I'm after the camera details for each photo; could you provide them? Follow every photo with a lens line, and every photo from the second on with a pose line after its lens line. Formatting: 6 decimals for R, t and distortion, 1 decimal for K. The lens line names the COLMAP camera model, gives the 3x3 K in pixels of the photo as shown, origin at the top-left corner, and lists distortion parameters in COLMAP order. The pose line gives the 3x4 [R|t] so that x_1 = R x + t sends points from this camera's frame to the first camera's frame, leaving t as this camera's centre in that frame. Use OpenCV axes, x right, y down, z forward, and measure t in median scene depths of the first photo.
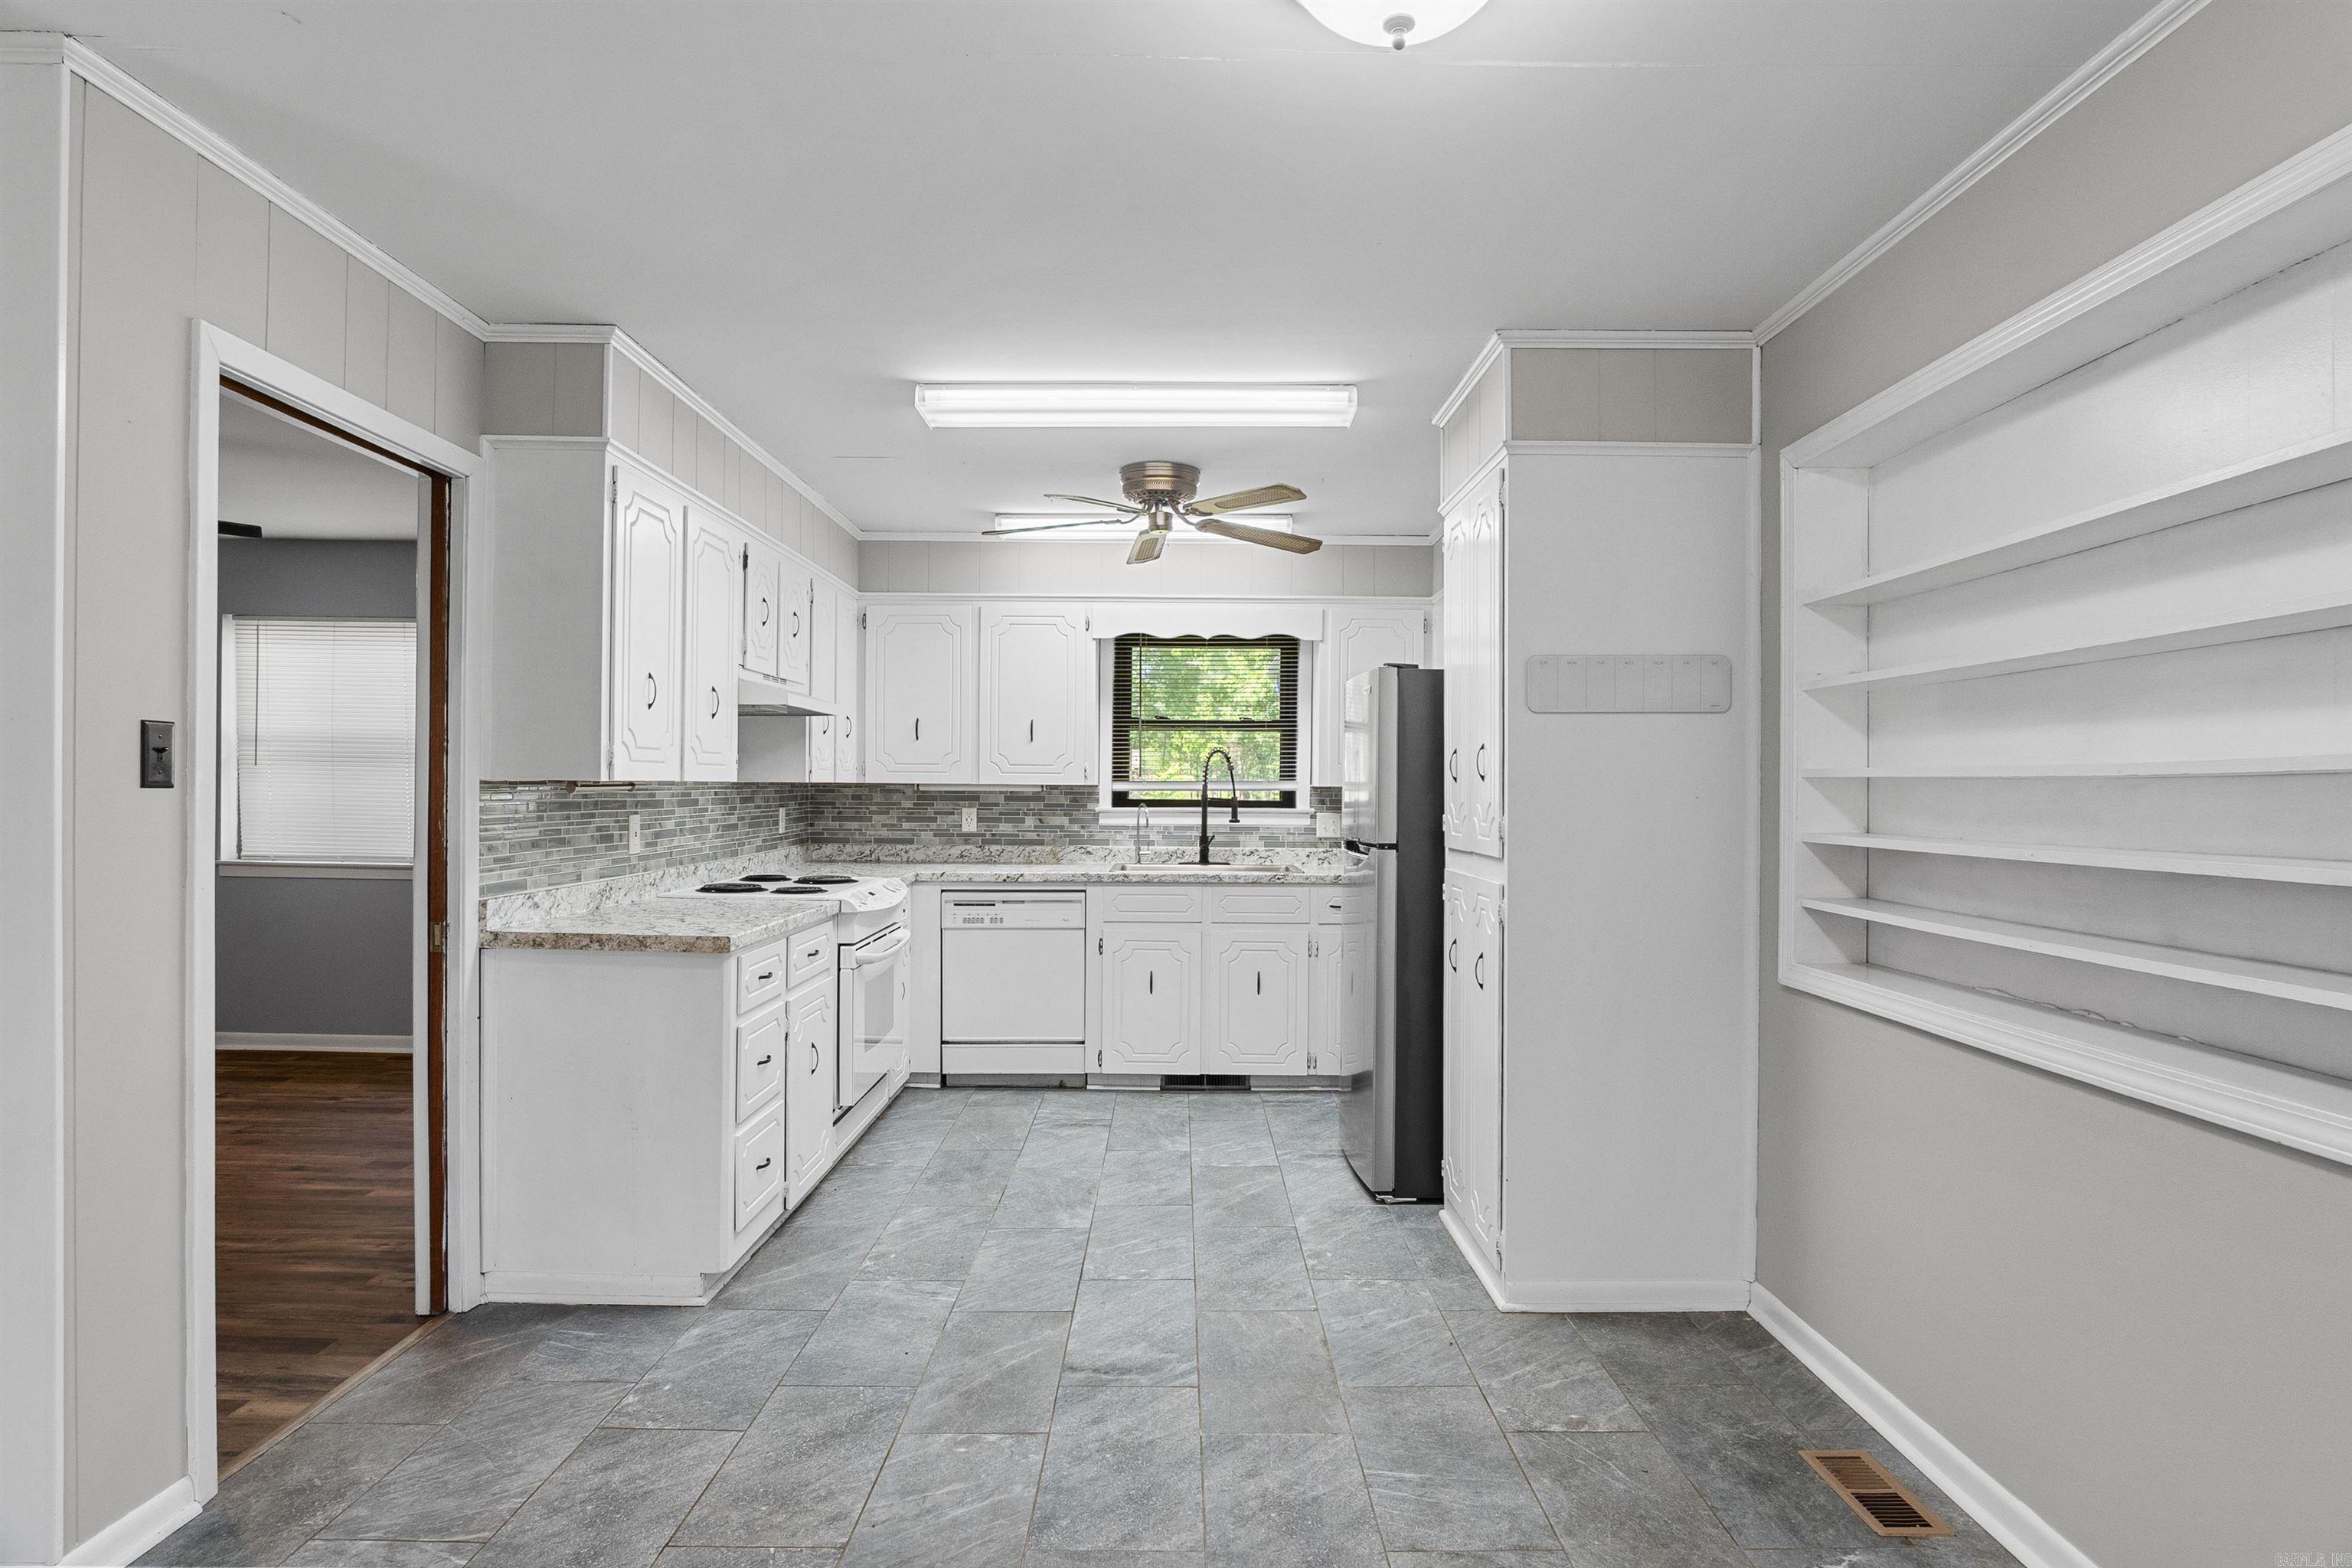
lens RADIAL K [[1246.6, 0, 1211.7], [0, 1246.6, 776.6], [0, 0, 1]] dist [-0.028256, 0.002539]
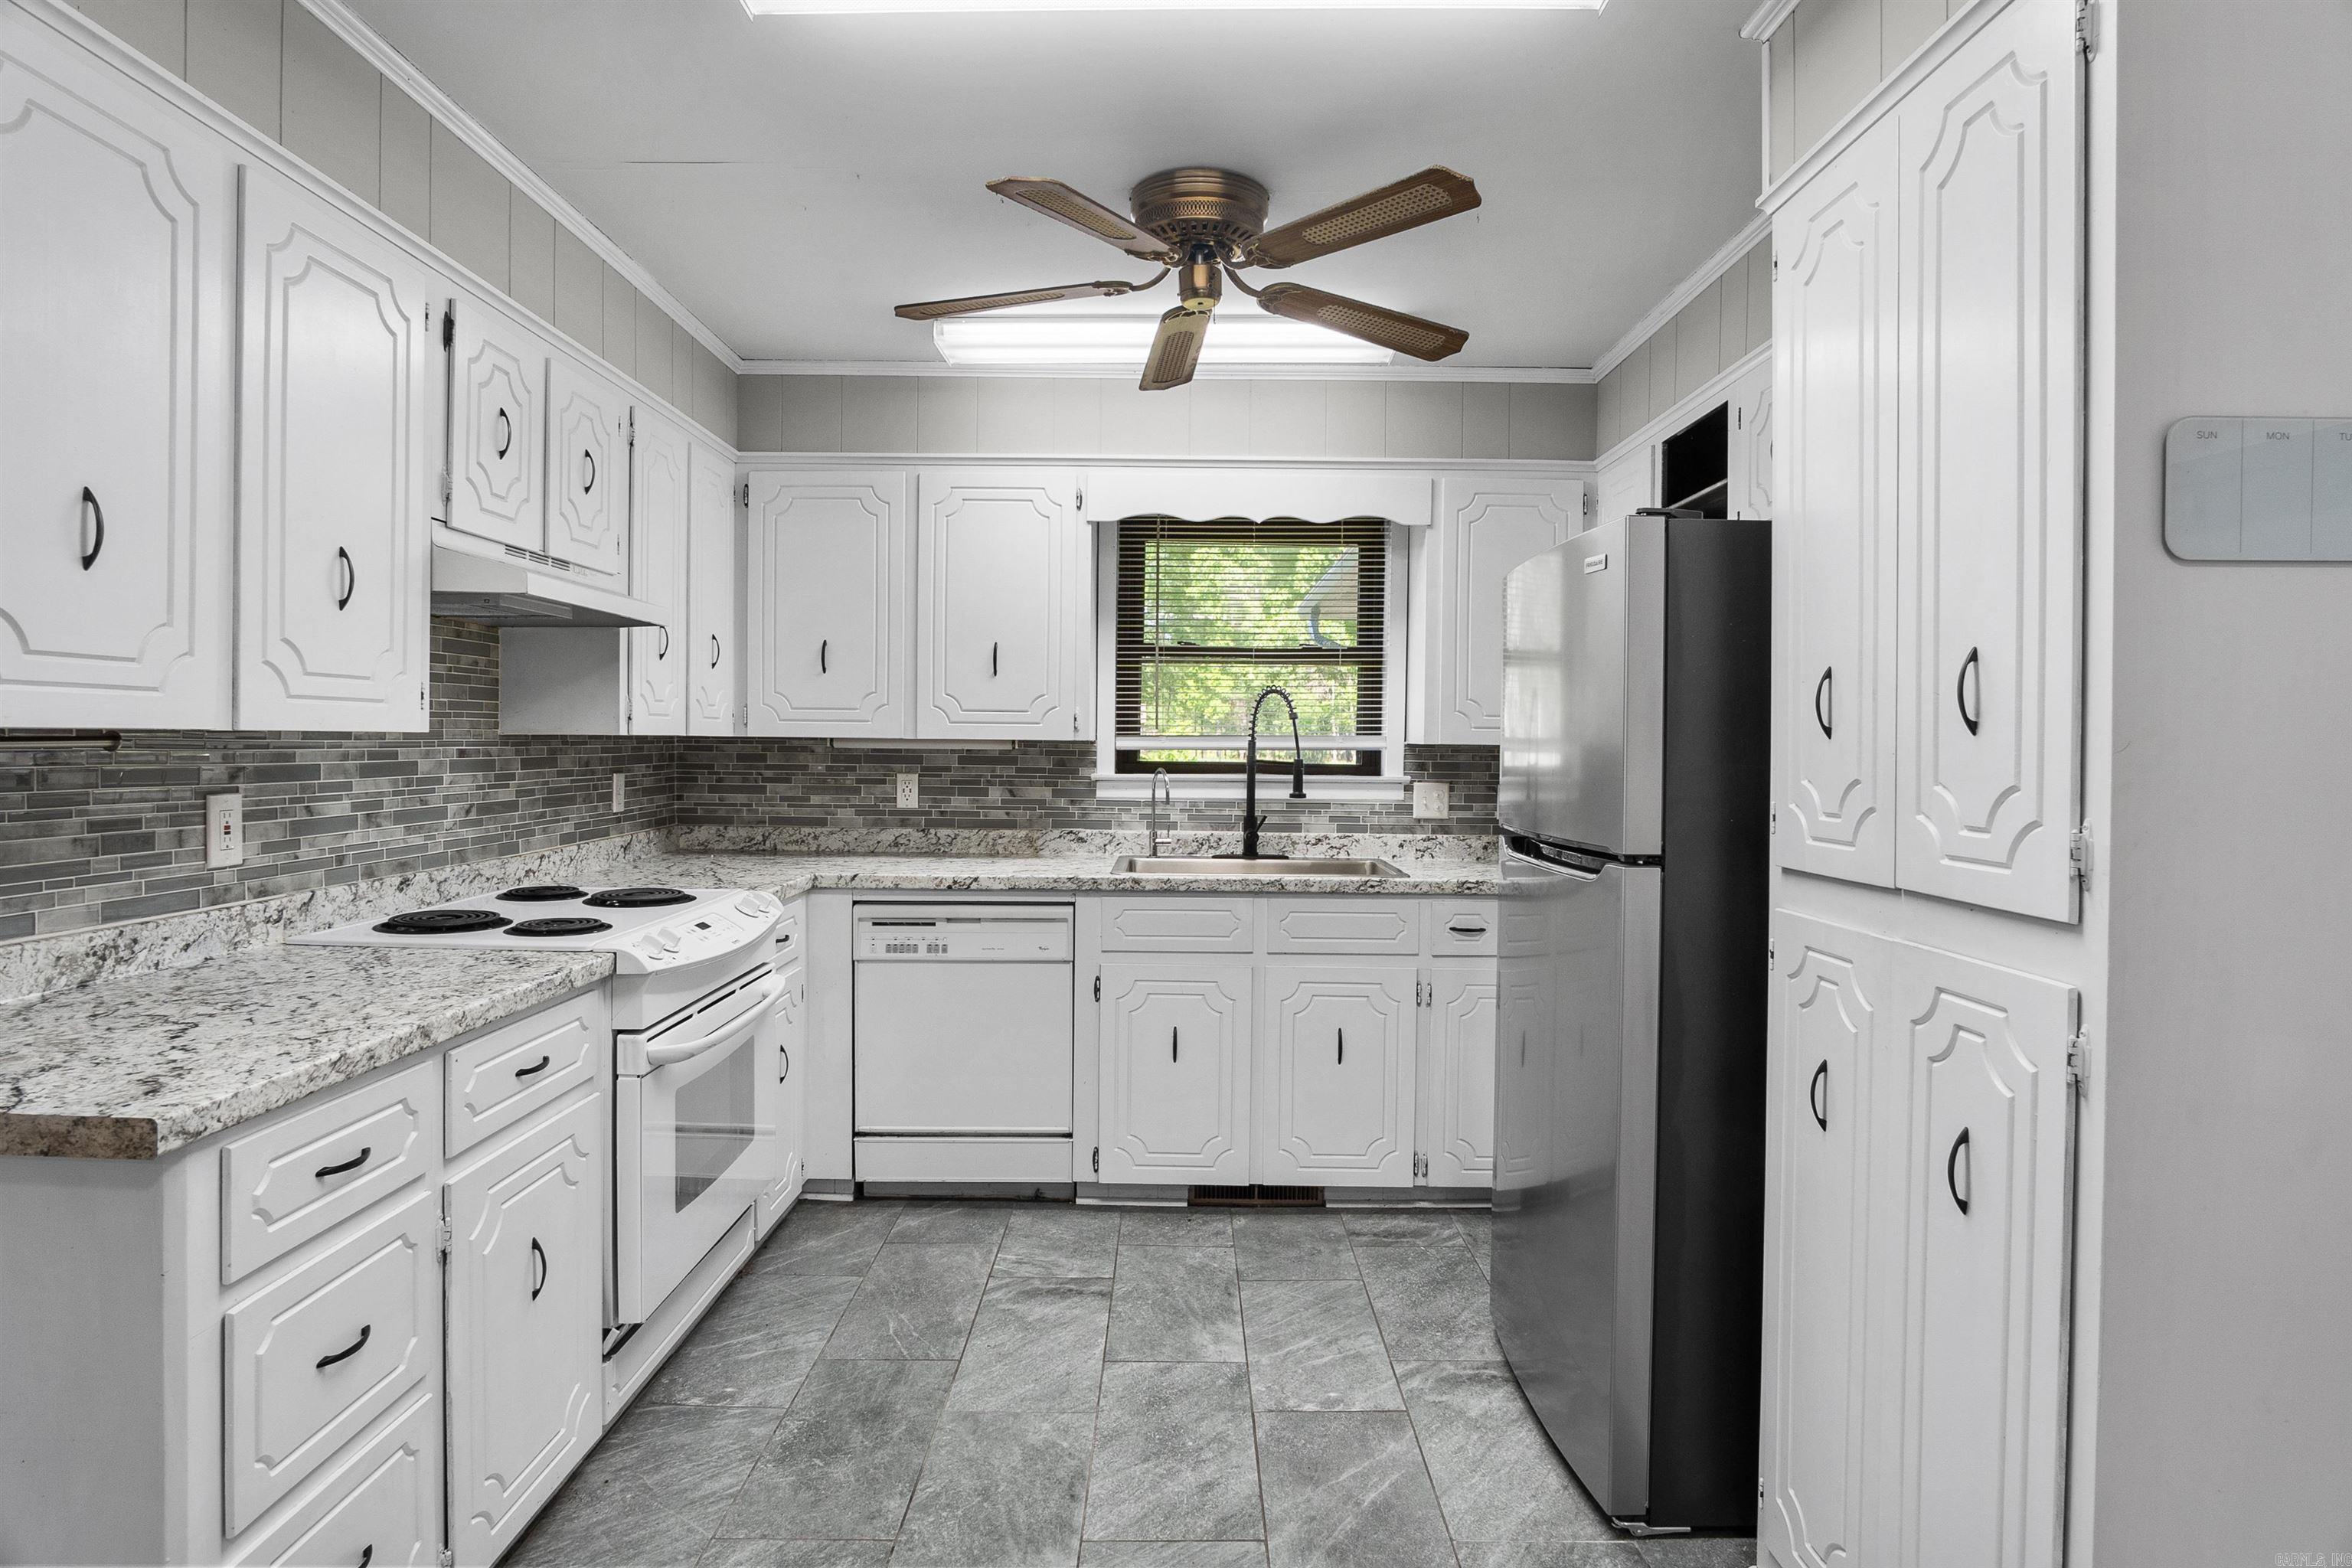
lens RADIAL K [[1275.8, 0, 1211.2], [0, 1275.8, 753.2], [0, 0, 1]] dist [-0.020557, 0.012155]
pose [[0.999982, 0.003229, -0.005067, -0.028032], [-0.003147, 0.999864, 0.016159, 0.002304], [0.005118, -0.016142, 0.999857, 0.352815]]
